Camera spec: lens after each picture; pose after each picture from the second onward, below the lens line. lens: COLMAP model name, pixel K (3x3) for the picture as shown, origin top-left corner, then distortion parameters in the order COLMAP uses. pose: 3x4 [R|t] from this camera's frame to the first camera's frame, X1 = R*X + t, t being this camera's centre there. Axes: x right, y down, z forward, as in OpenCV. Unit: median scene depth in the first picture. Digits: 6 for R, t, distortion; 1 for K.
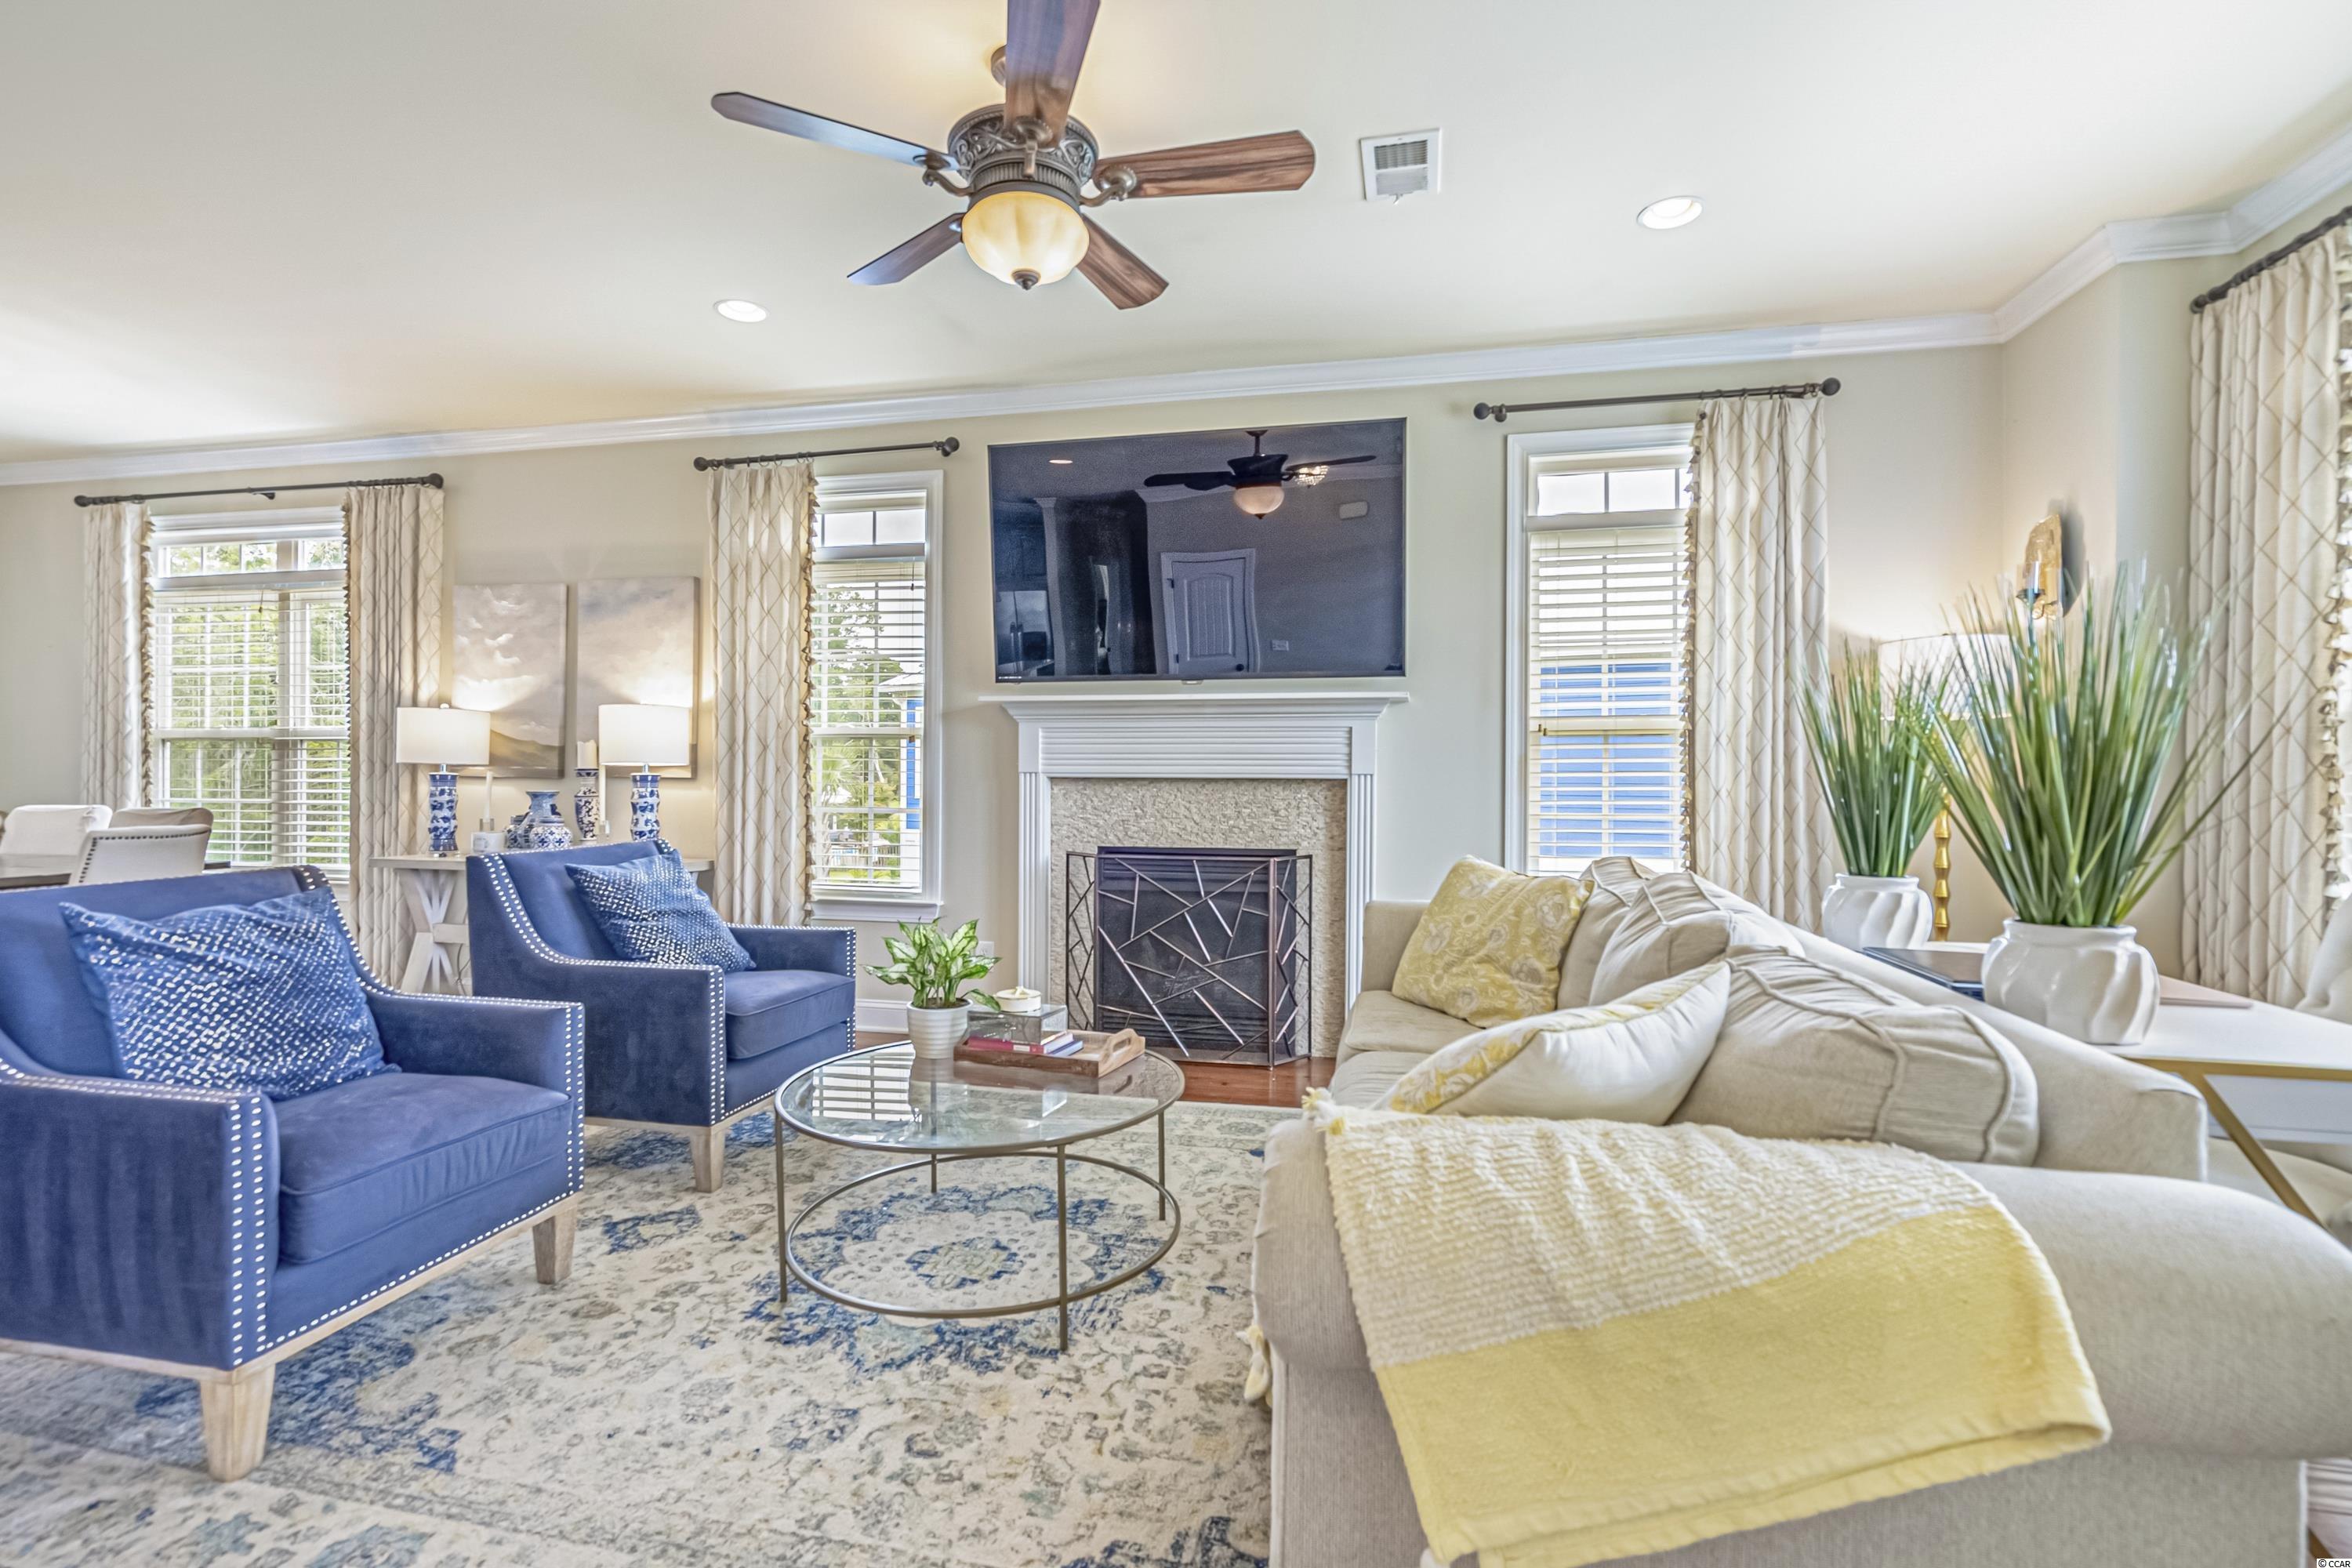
lens RADIAL K [[1096.1, 0, 1188.0], [0, 1096.1, 791.0], [0, 0, 1]] dist [0.005471, -0.000626]
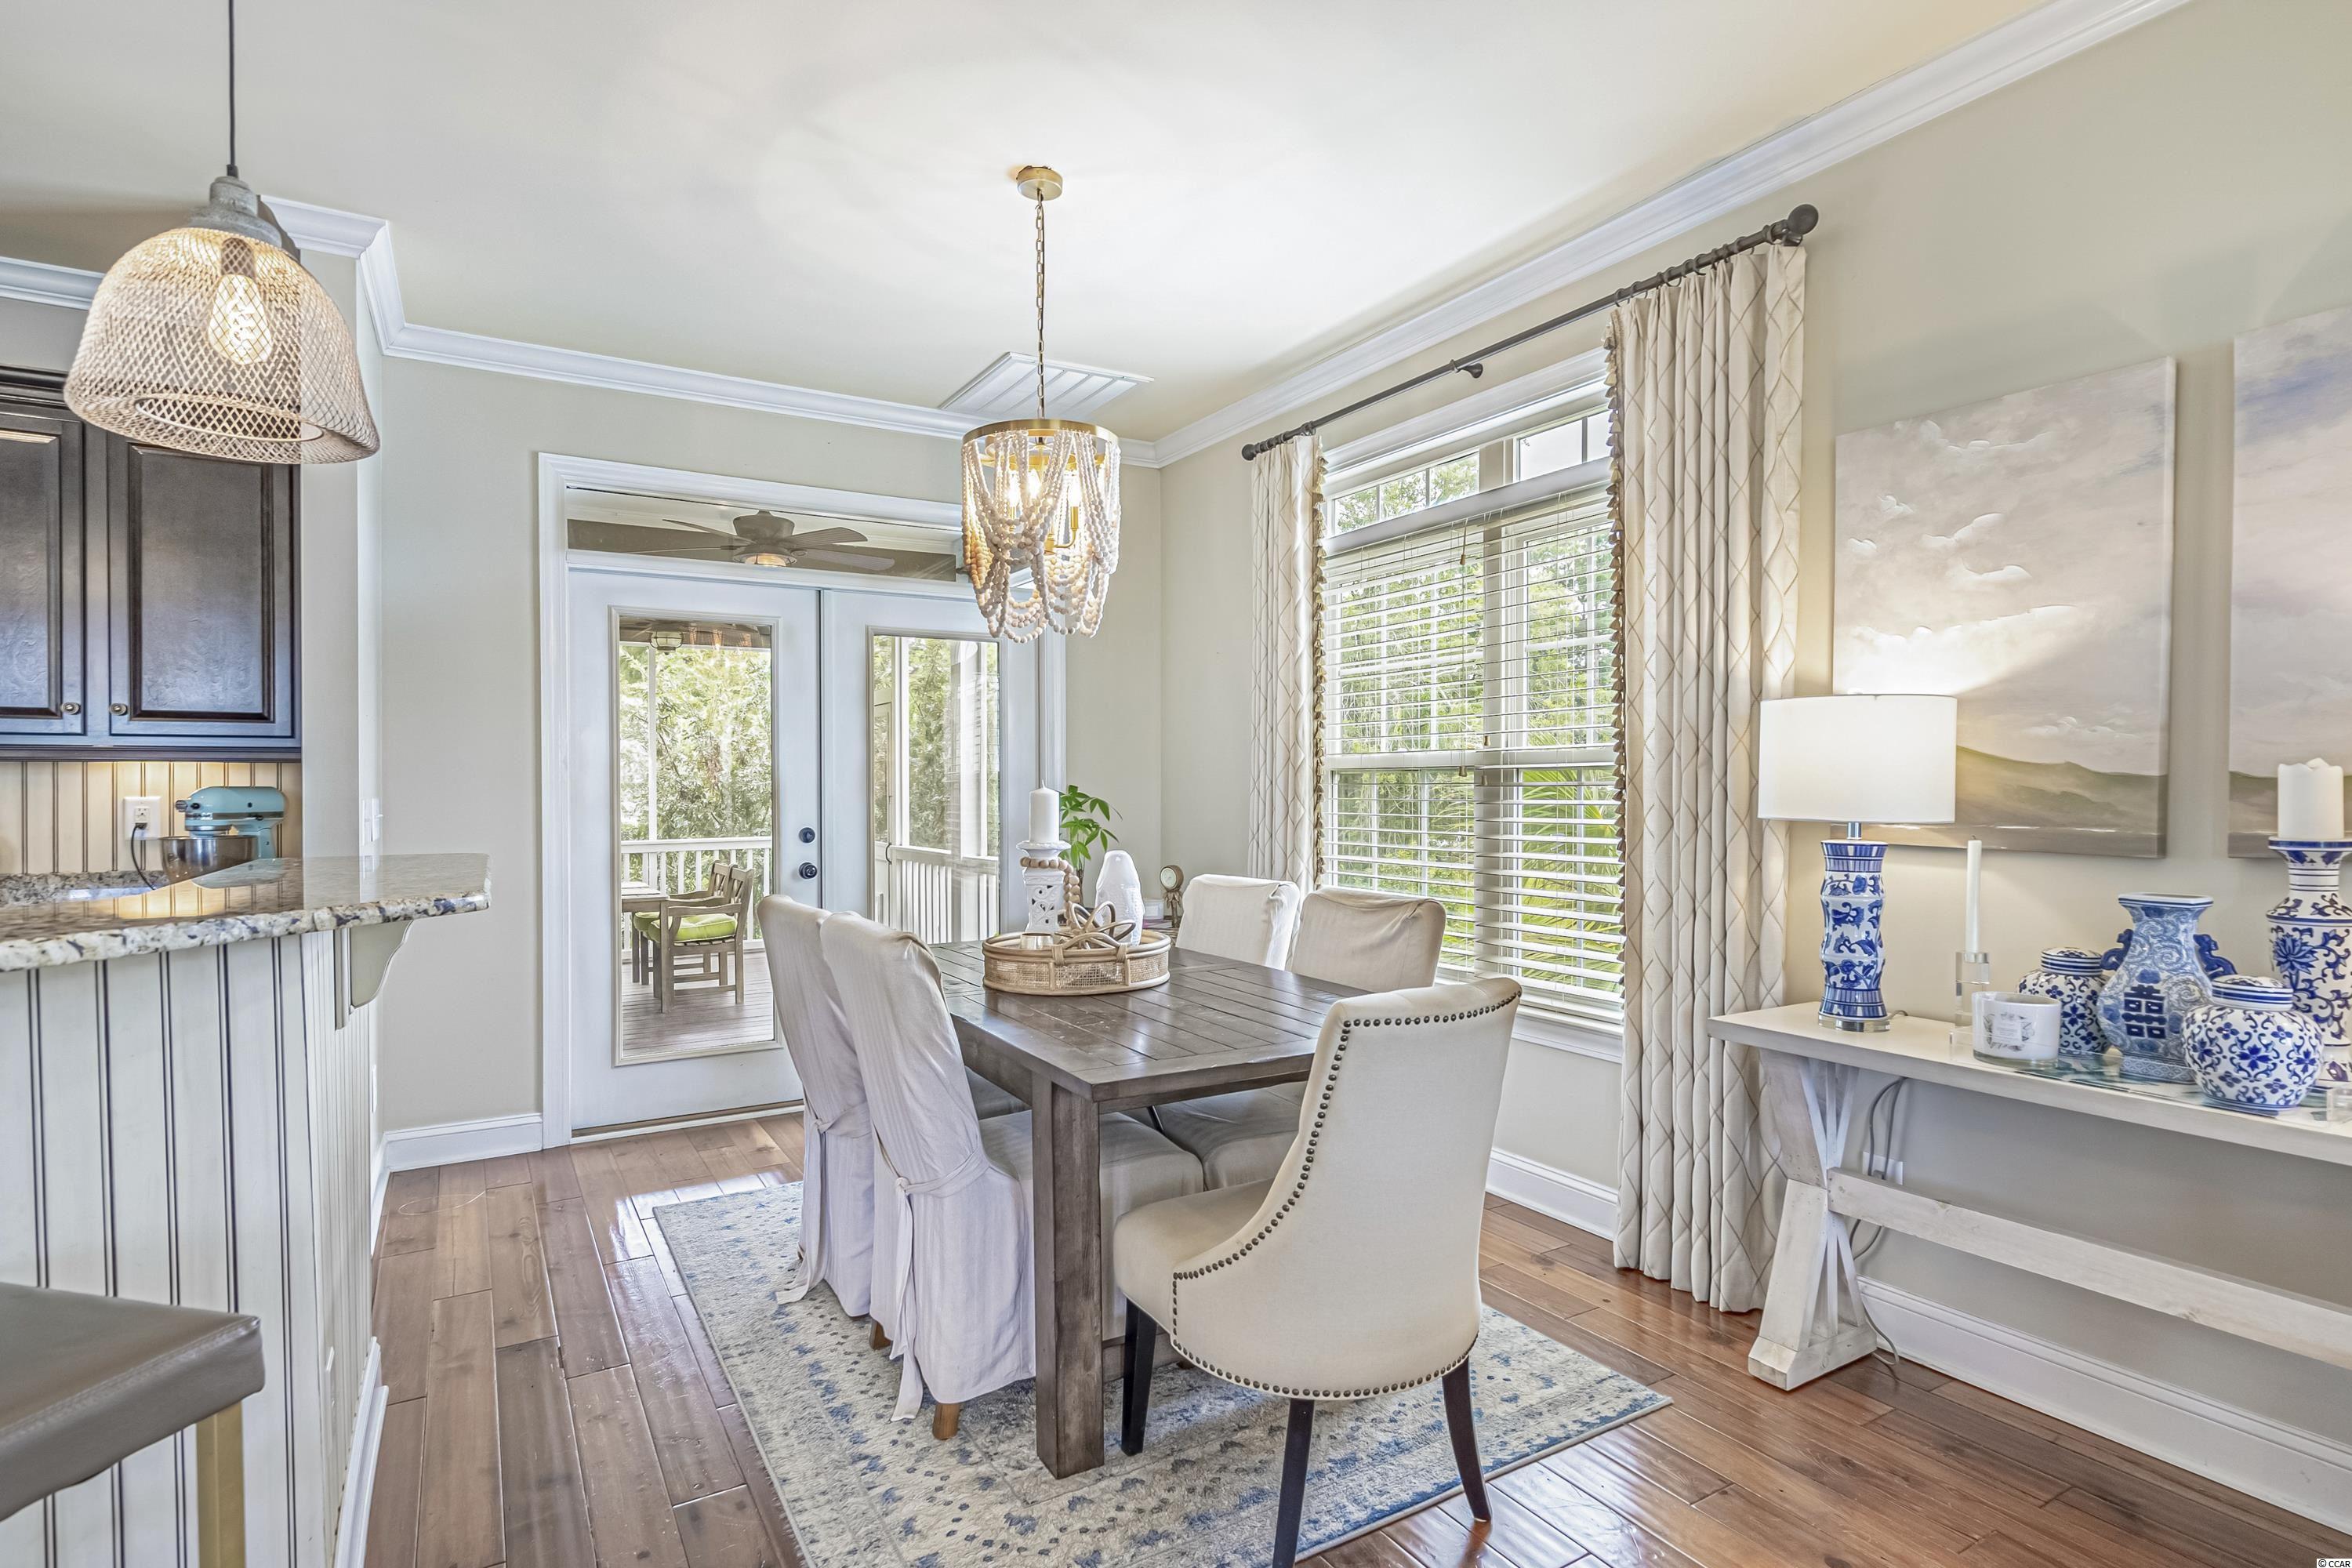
lens RADIAL K [[1177.4, 0, 1180.5], [0, 1177.4, 786.7], [0, 0, 1]] dist [-0.005450, 0.000095]
pose [[0.693219, -0.008083, -0.720681, -0.481653], [0.001759, 0.999953, -0.009523, -0.031666], [0.720724, 0.005334, 0.693201, 0.431586]]
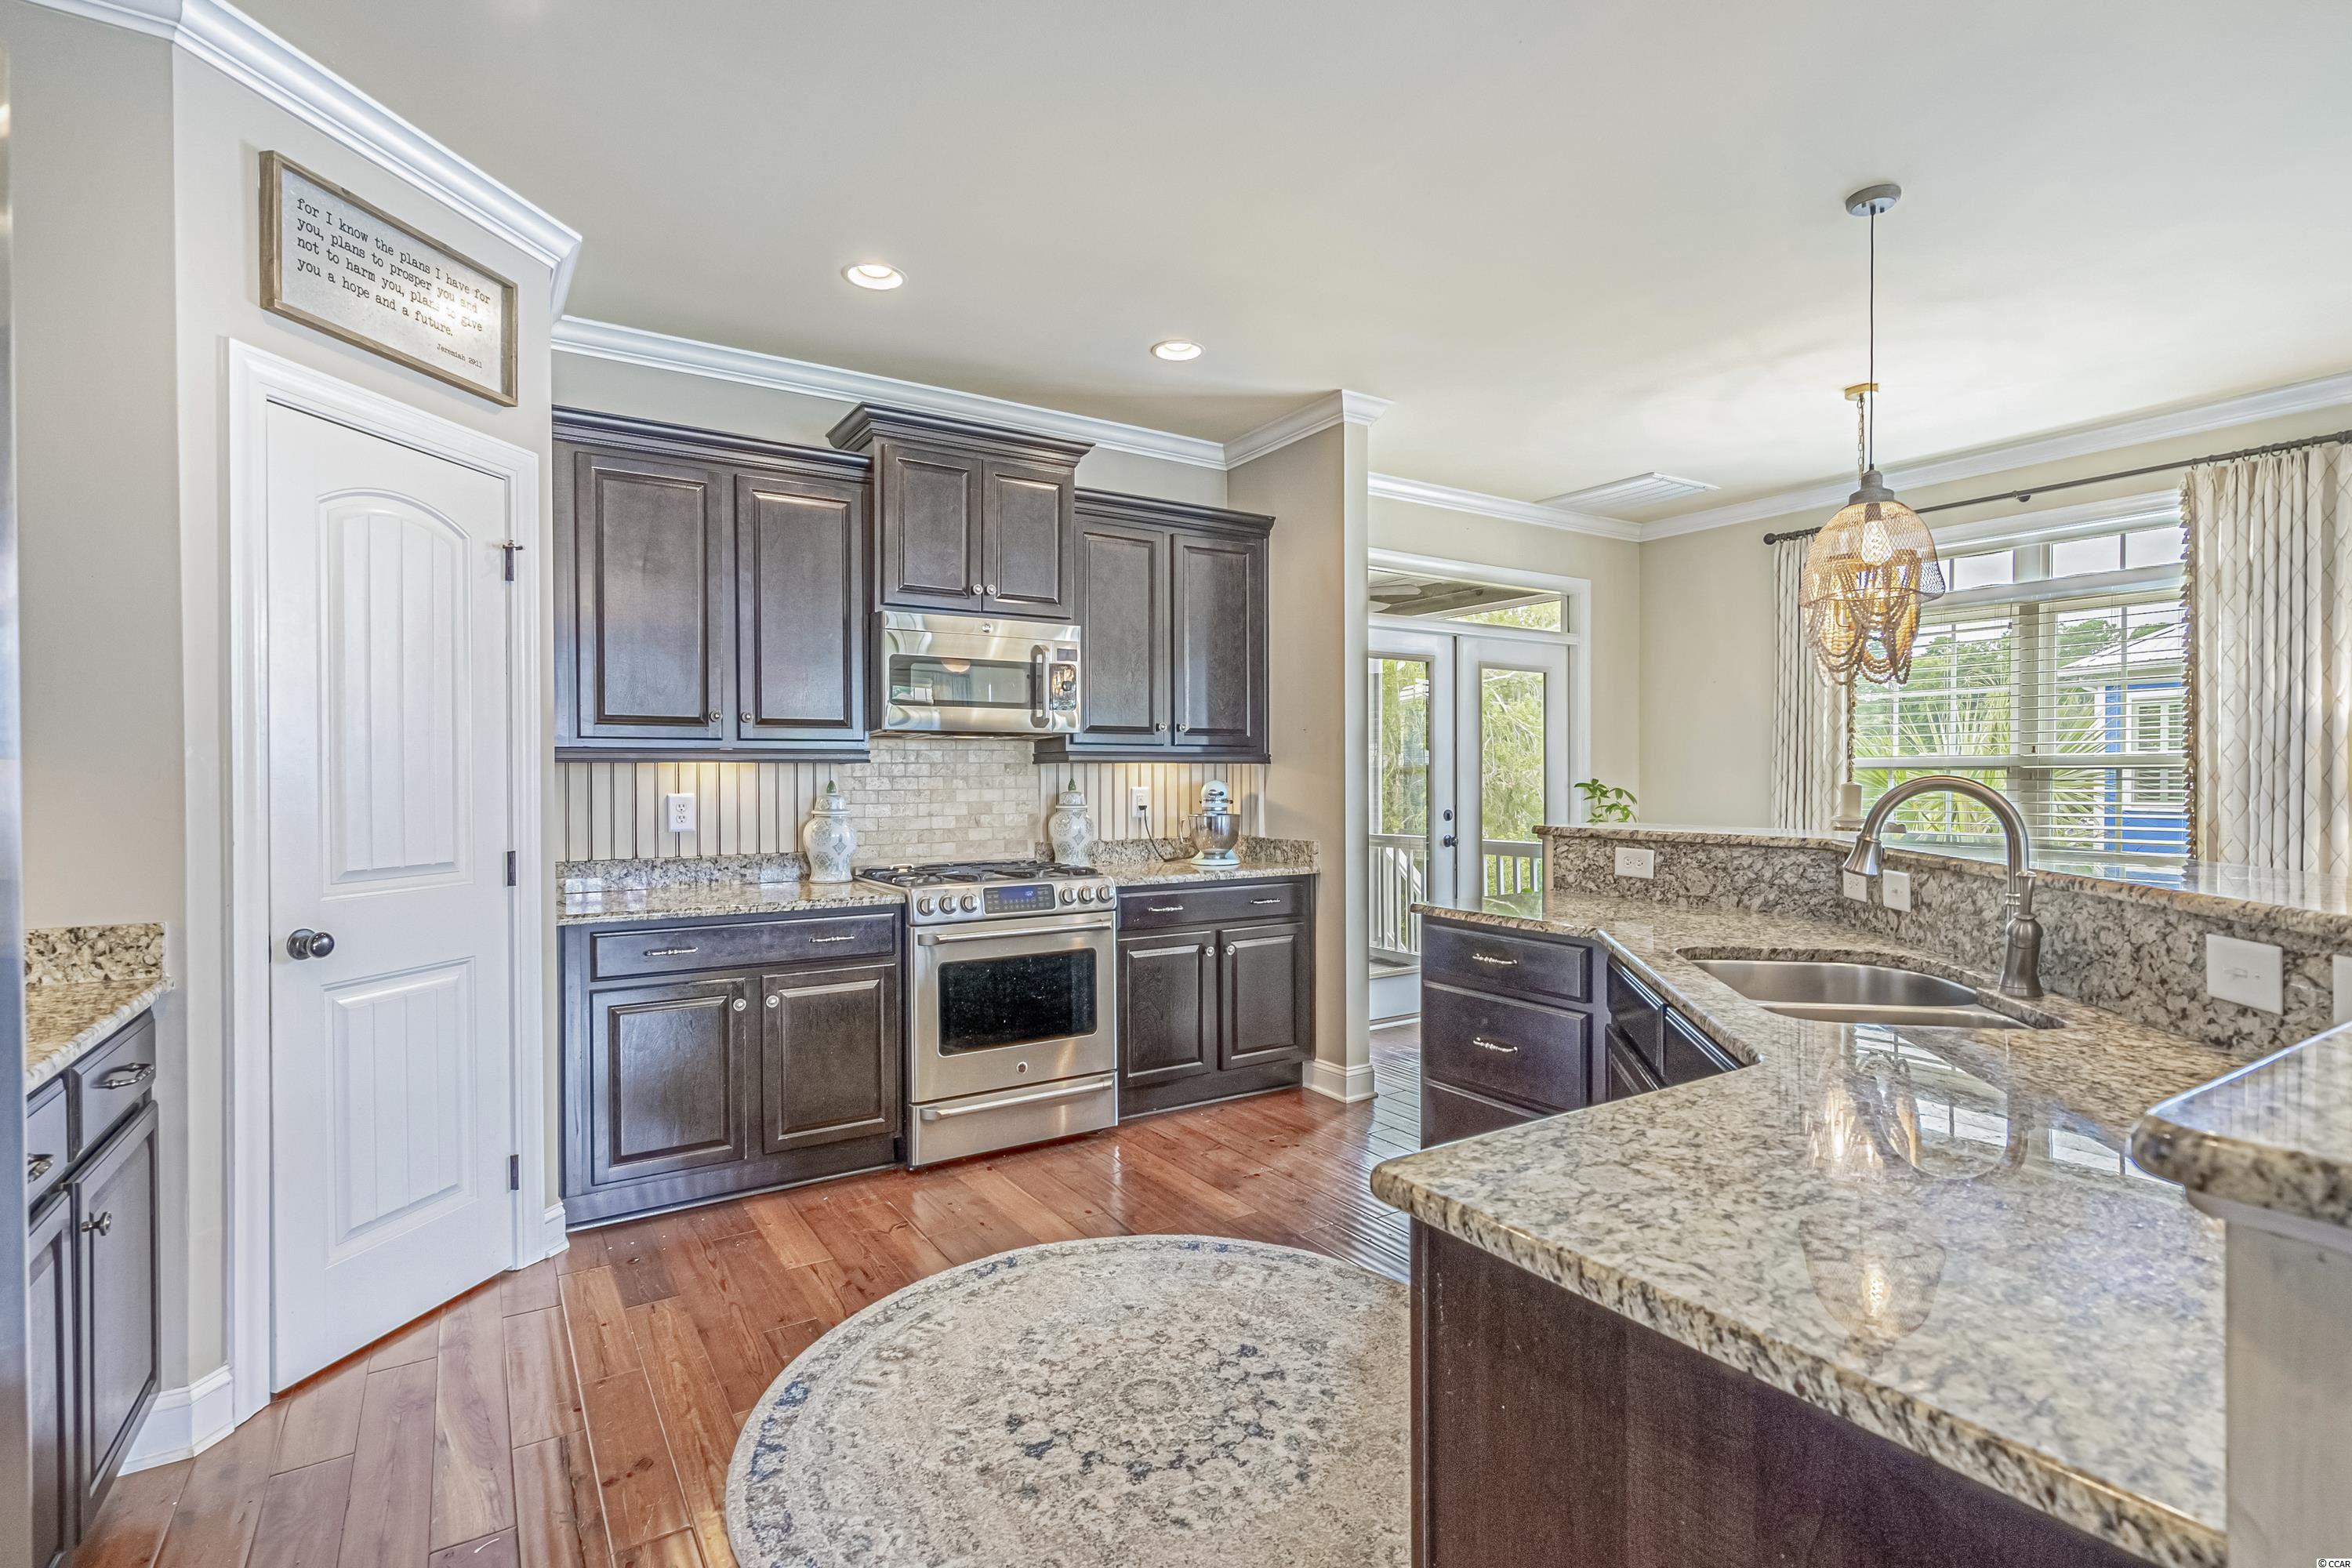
lens RADIAL K [[1096.1, 0, 1174.0], [0, 1096.1, 787.6], [0, 0, 1]] dist [0.005471, -0.000626]
pose [[0.720736, -0.001621, -0.693208, -0.717267], [0.002004, 0.999998, -0.000255, -0.033073], [0.693207, -0.001205, 0.720737, -0.132523]]
